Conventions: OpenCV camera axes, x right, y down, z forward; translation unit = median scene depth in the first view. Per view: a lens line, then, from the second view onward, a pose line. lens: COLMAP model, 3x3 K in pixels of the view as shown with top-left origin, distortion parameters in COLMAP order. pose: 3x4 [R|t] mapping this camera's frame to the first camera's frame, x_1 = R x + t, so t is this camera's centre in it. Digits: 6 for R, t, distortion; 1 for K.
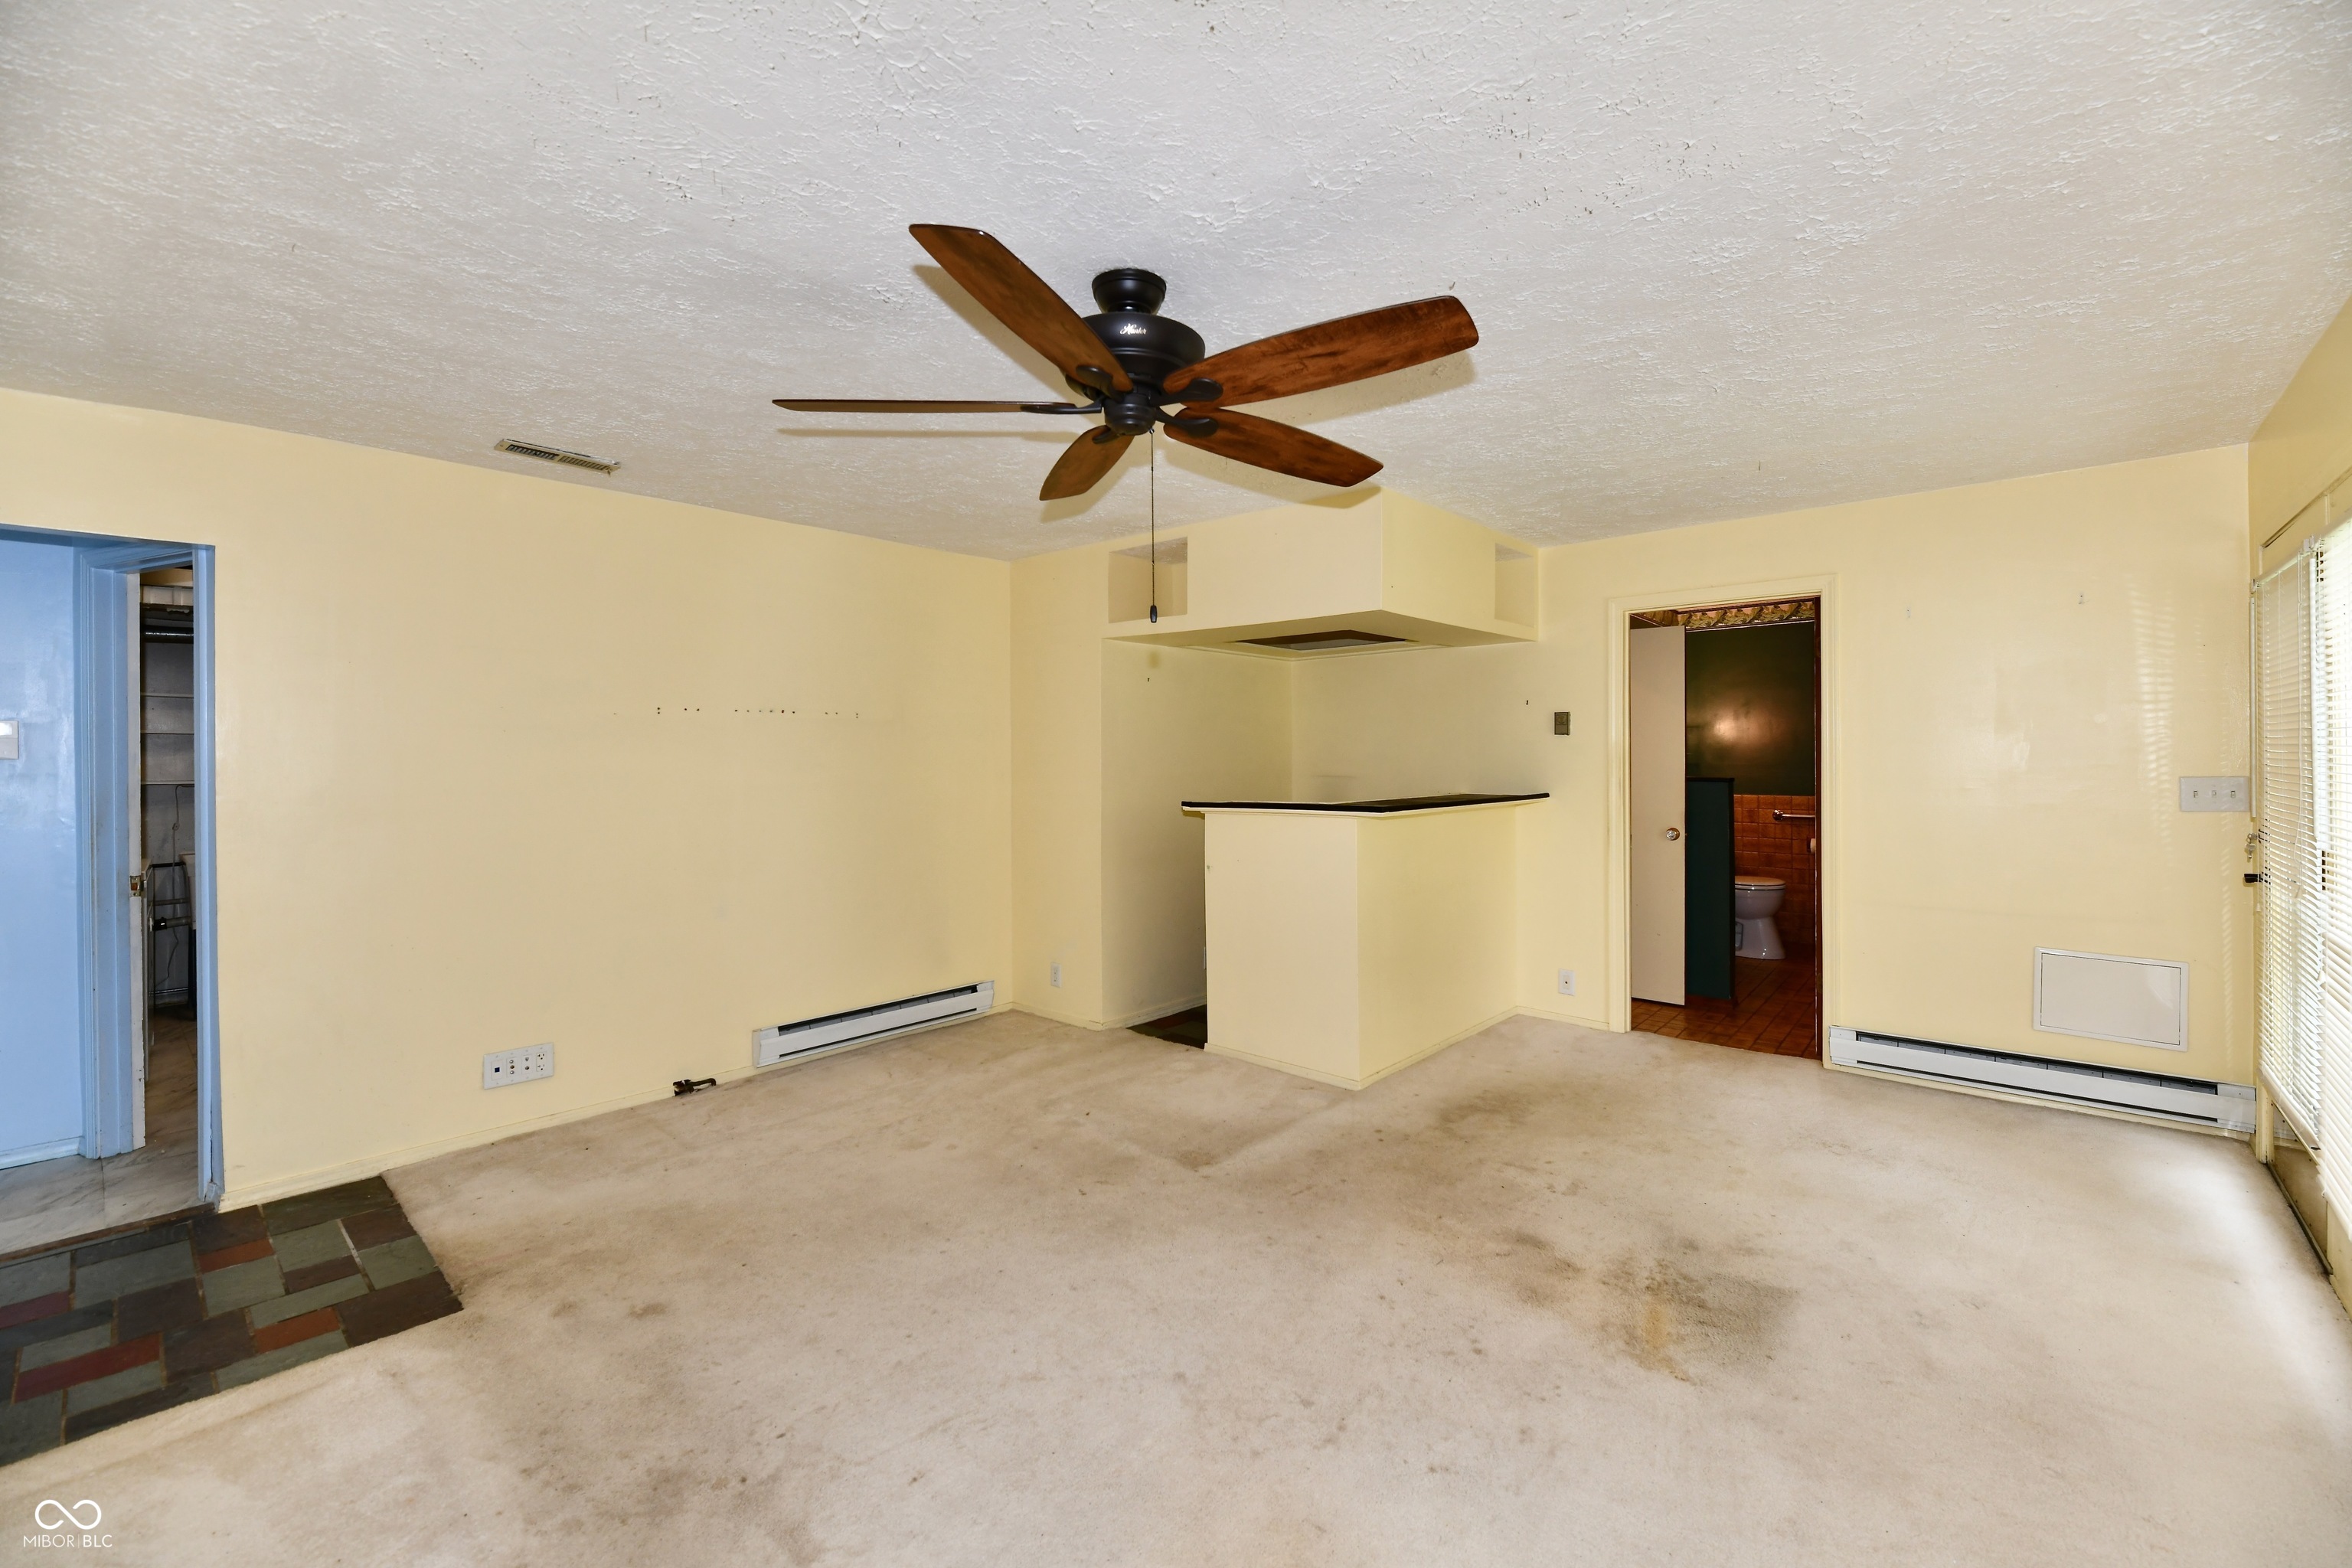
lens RADIAL K [[961.5, 0, 1192.1], [0, 961.5, 755.9], [0, 0, 1]] dist [-0.002660, -0.003052]
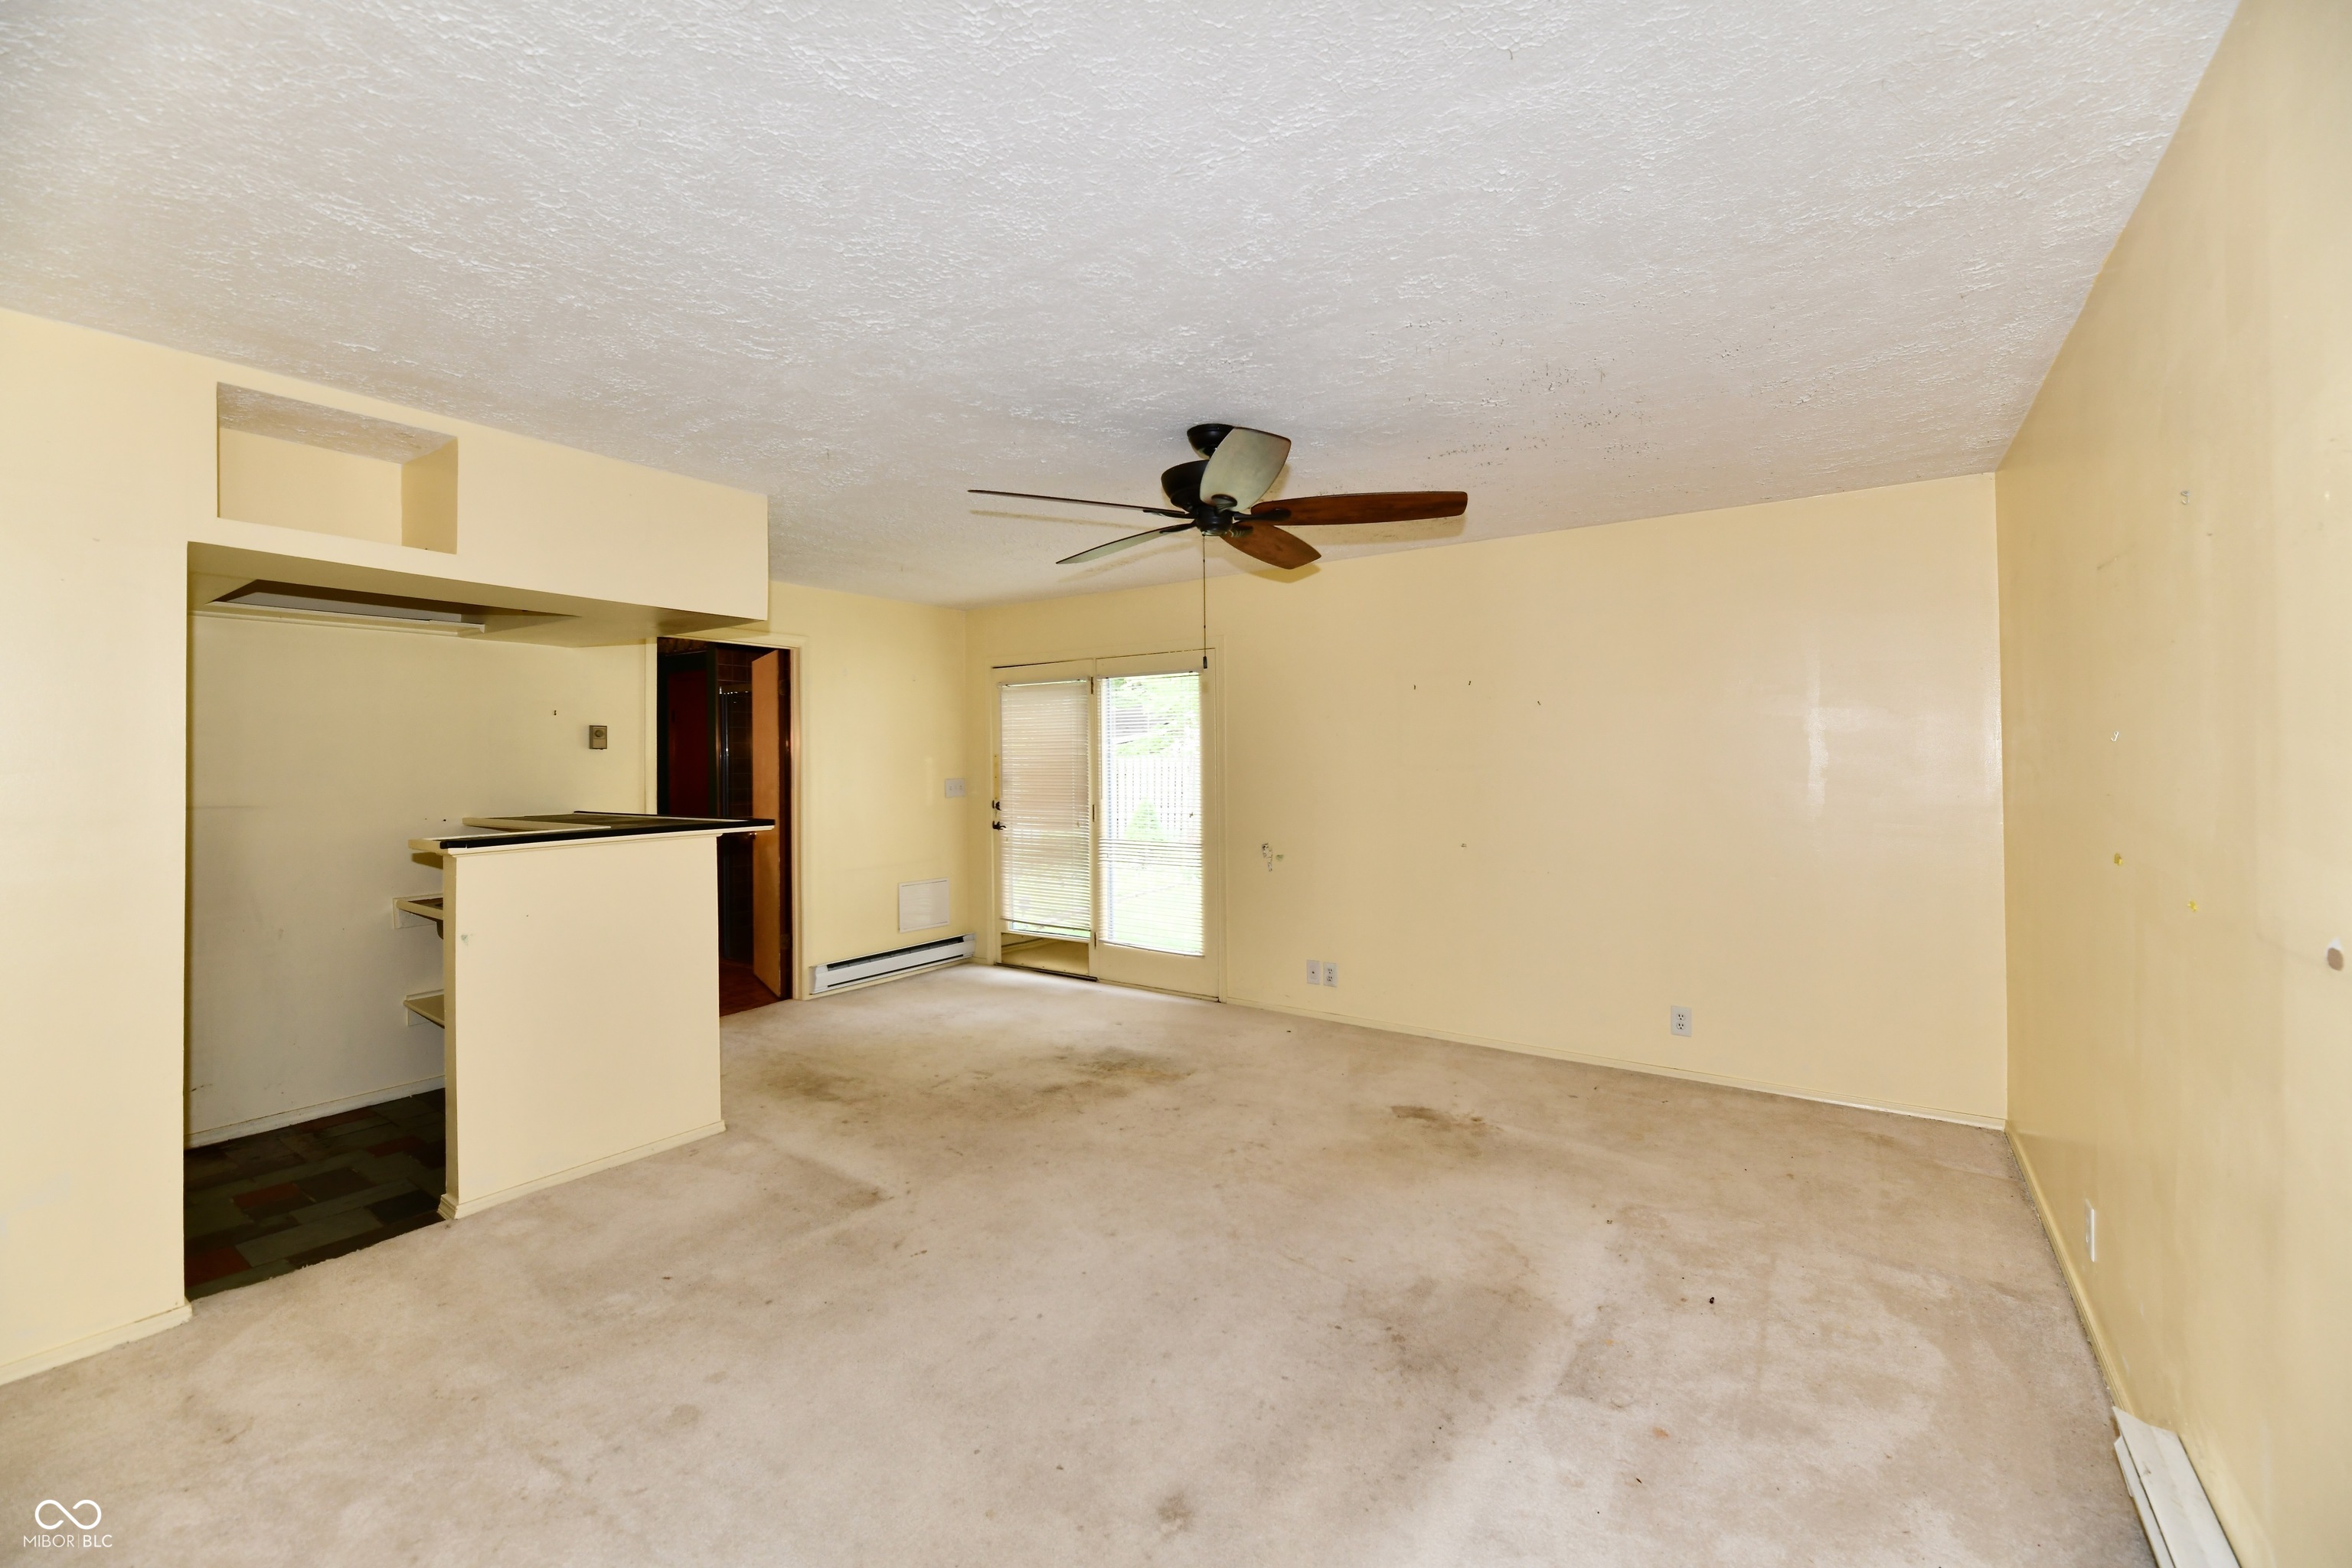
lens RADIAL K [[961.5, 0, 1192.1], [0, 961.5, 755.9], [0, 0, 1]] dist [-0.002660, -0.003052]
pose [[-0.117877, 0.014134, 0.992928, -0.905716], [0.011302, 0.999853, -0.012891, 0.005682], [-0.992964, 0.009703, -0.118020, 0.741130]]
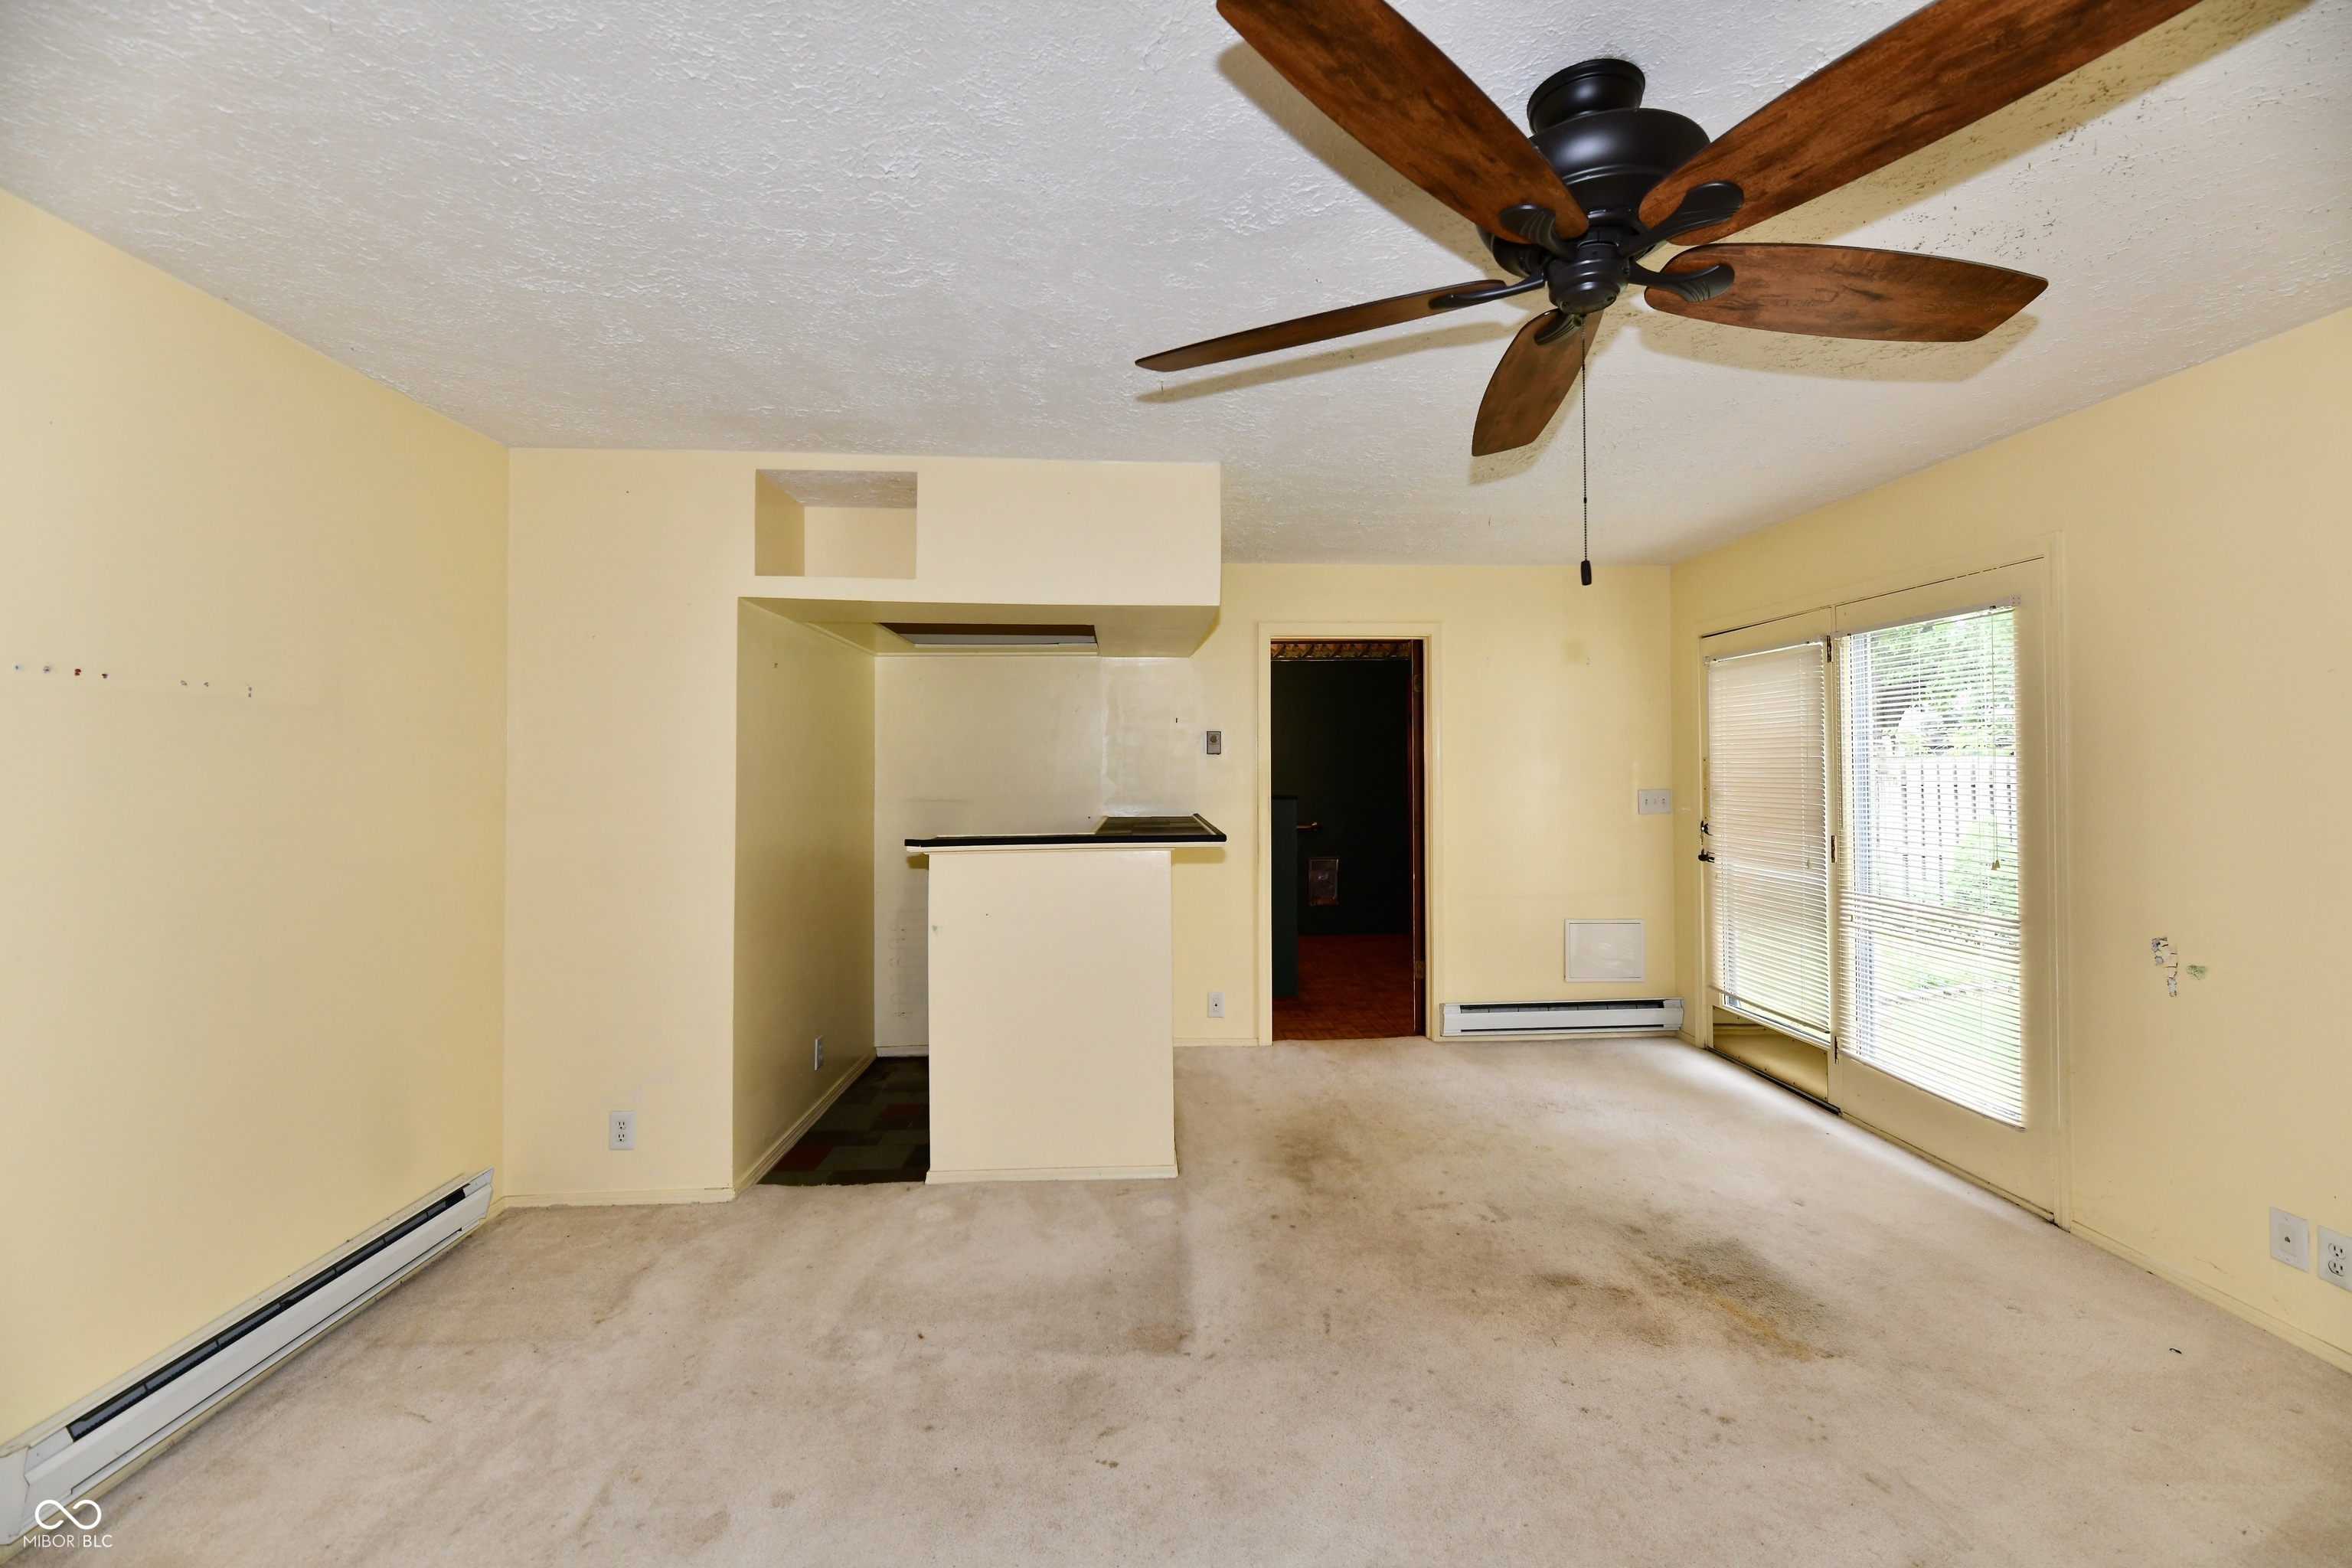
lens RADIAL K [[961.5, 0, 1192.1], [0, 961.5, 755.9], [0, 0, 1]] dist [-0.002660, -0.003052]
pose [[0.714648, 0.014219, 0.699340, -0.457669], [0.000118, 0.999791, -0.020448, 0.000168], [-0.699484, 0.014696, 0.714497, 0.437487]]
